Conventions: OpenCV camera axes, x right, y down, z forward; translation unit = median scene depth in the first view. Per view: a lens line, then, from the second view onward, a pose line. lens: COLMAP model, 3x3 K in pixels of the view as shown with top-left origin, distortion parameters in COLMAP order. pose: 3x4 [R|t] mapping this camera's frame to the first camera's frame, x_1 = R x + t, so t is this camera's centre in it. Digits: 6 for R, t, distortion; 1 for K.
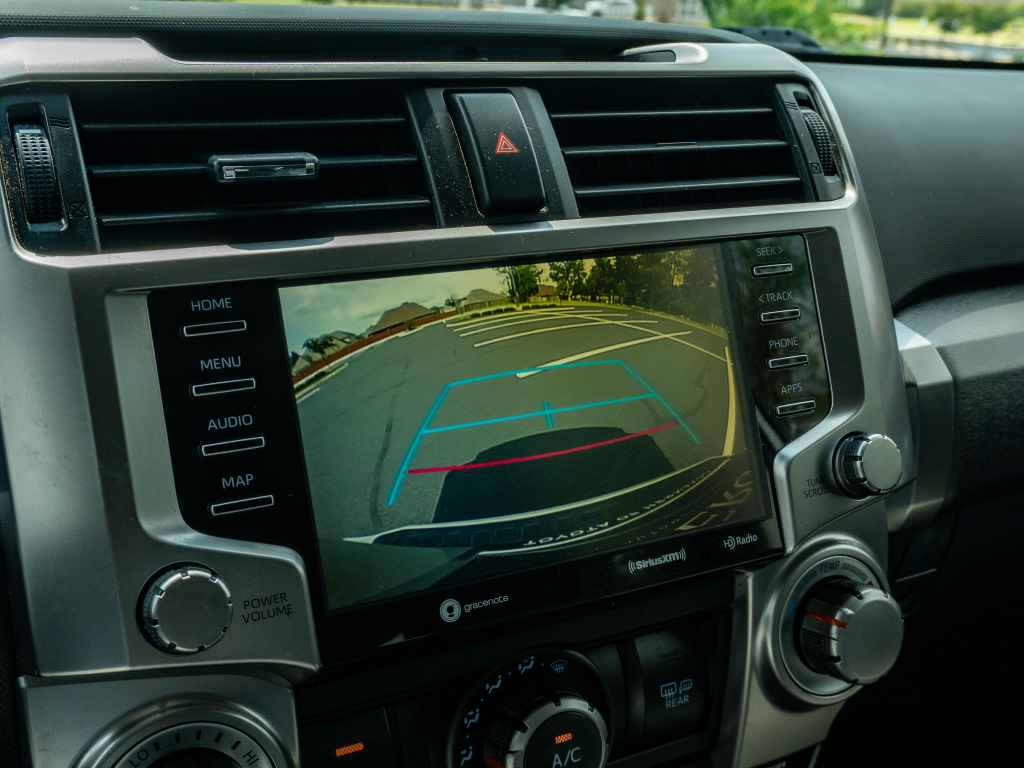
lens RADIAL K [[1176.5, 0, 512.0], [0, 1176.5, 384.0], [0, 0, 1]] dist [0.001910, 0.014658]
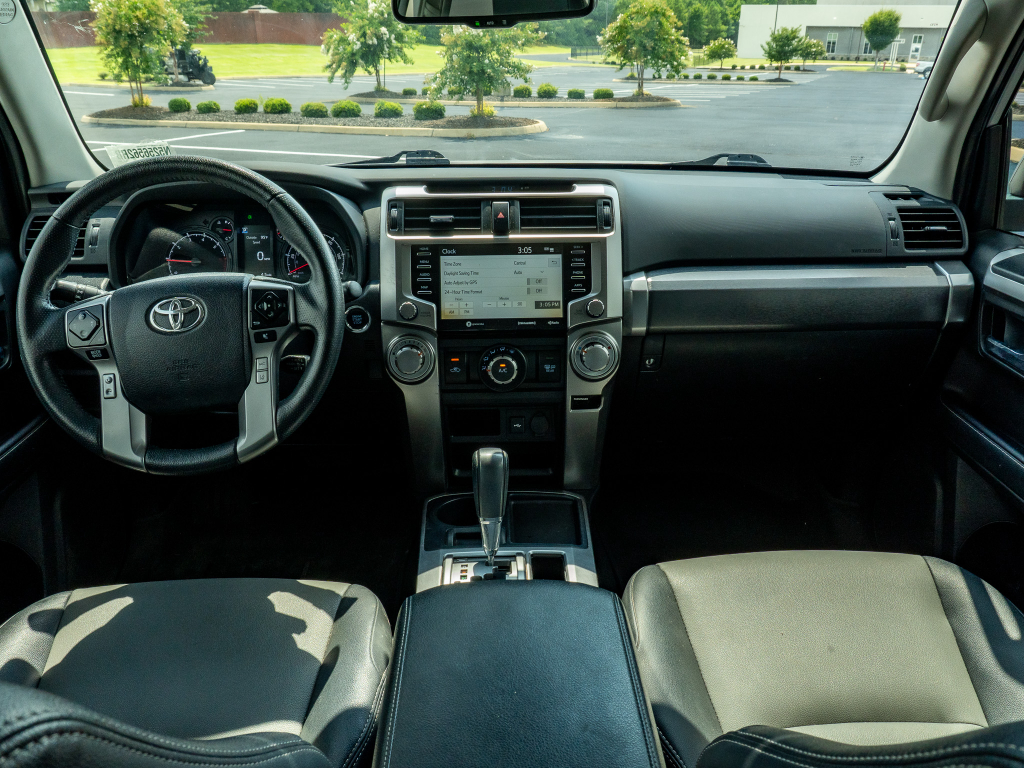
lens RADIAL K [[774.8, 0, 518.3], [0, 774.8, 383.7], [0, 0, 1]] dist [-0.007099, -0.020877]
pose [[0.892805, 0.148465, -0.425273, 1.215352], [-0.113449, 0.987800, 0.106675, 0.075120], [0.435922, -0.046993, 0.898757, -1.342580]]
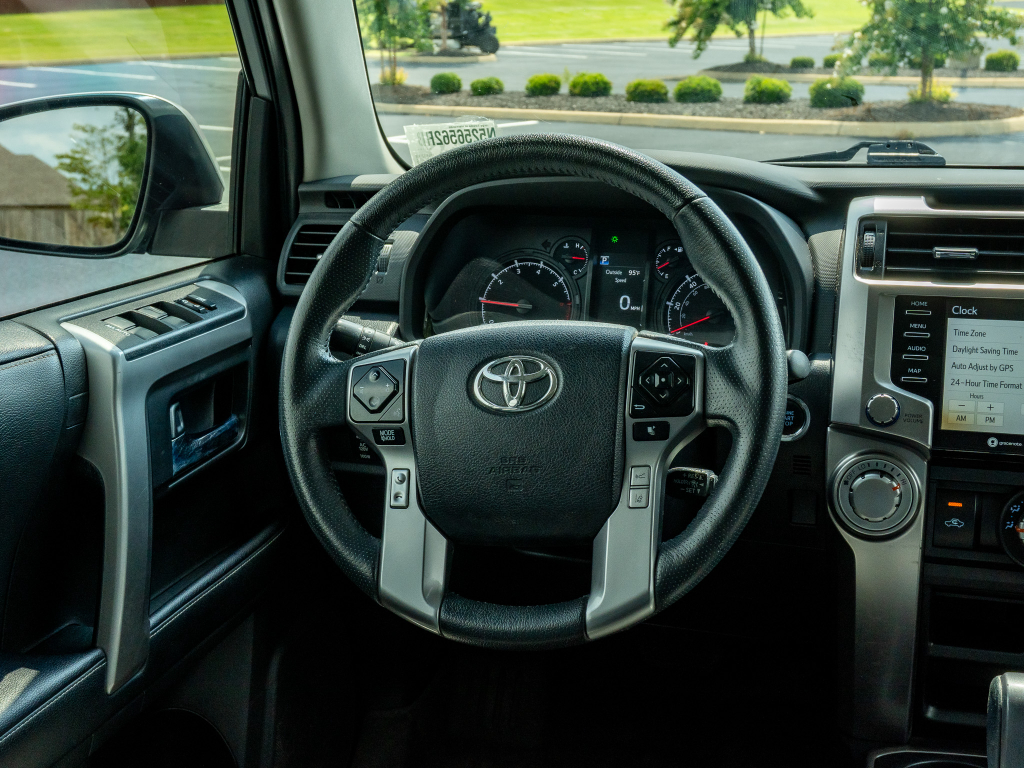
lens RADIAL K [[1318.1, 0, 512.0], [0, 1318.1, 384.0], [0, 0, 1]] dist [-0.018088, 0.004690]
pose [[0.692156, 0.153873, -0.705154, 1.017971], [-0.182944, 0.982506, 0.034822, 0.144930], [0.698177, 0.104901, 0.708198, -1.421262]]
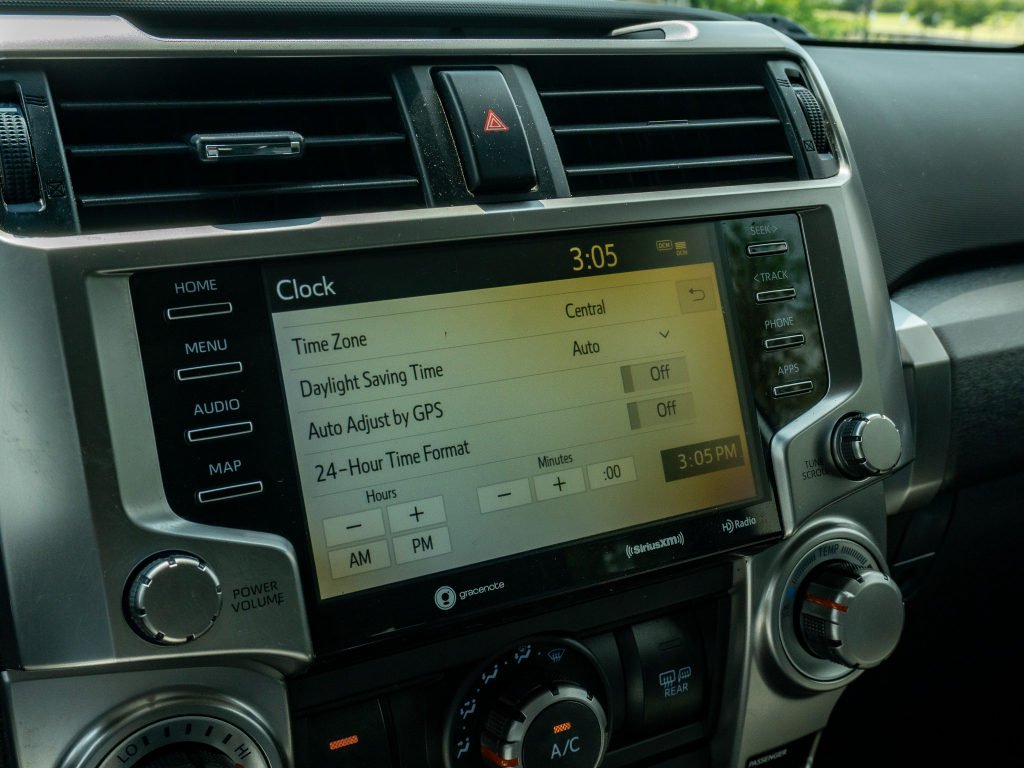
lens RADIAL K [[1176.5, 0, 512.0], [0, 1176.5, 384.0], [0, 0, 1]] dist [0.001910, 0.014658]
pose [[0.999837, -0.014014, 0.011358, -0.005028], [0.014021, 0.999902, -0.000544, 0.014602], [-0.011350, 0.000703, 0.999935, 0.019792]]
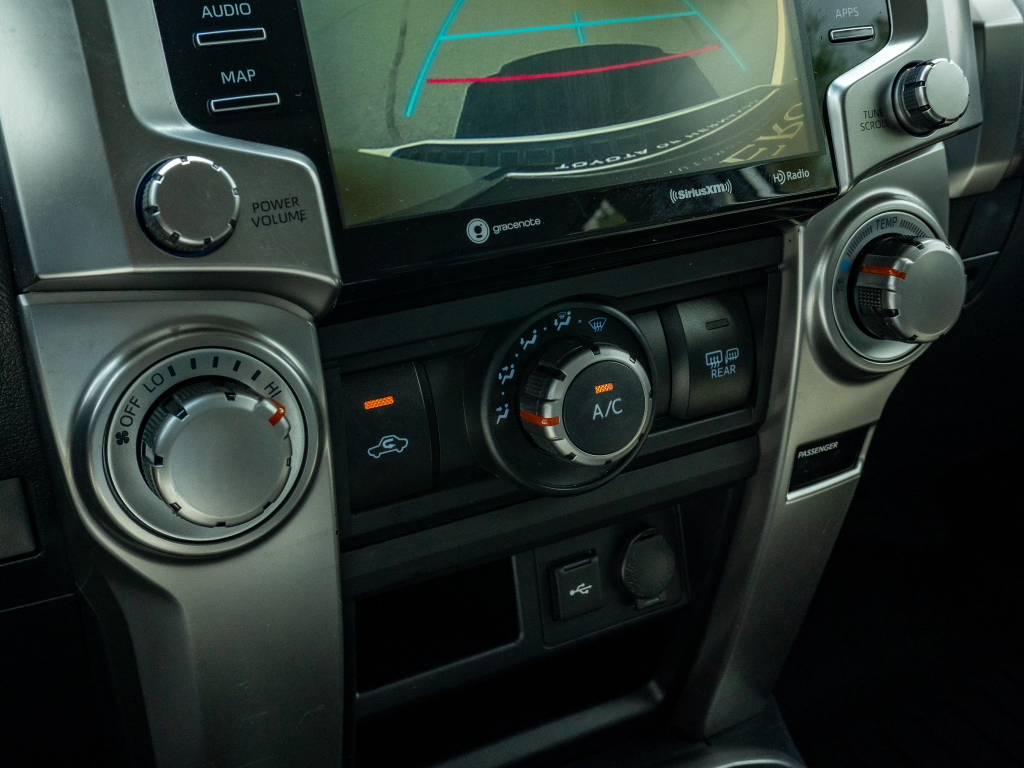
lens RADIAL K [[1176.5, 0, 512.0], [0, 1176.5, 384.0], [0, 0, 1]] dist [0.001910, 0.014658]
pose [[0.999050, -0.029752, -0.031841, 0.000159], [0.033511, 0.991600, 0.124923, 0.176391], [0.027856, -0.125872, 0.991655, 0.060692]]
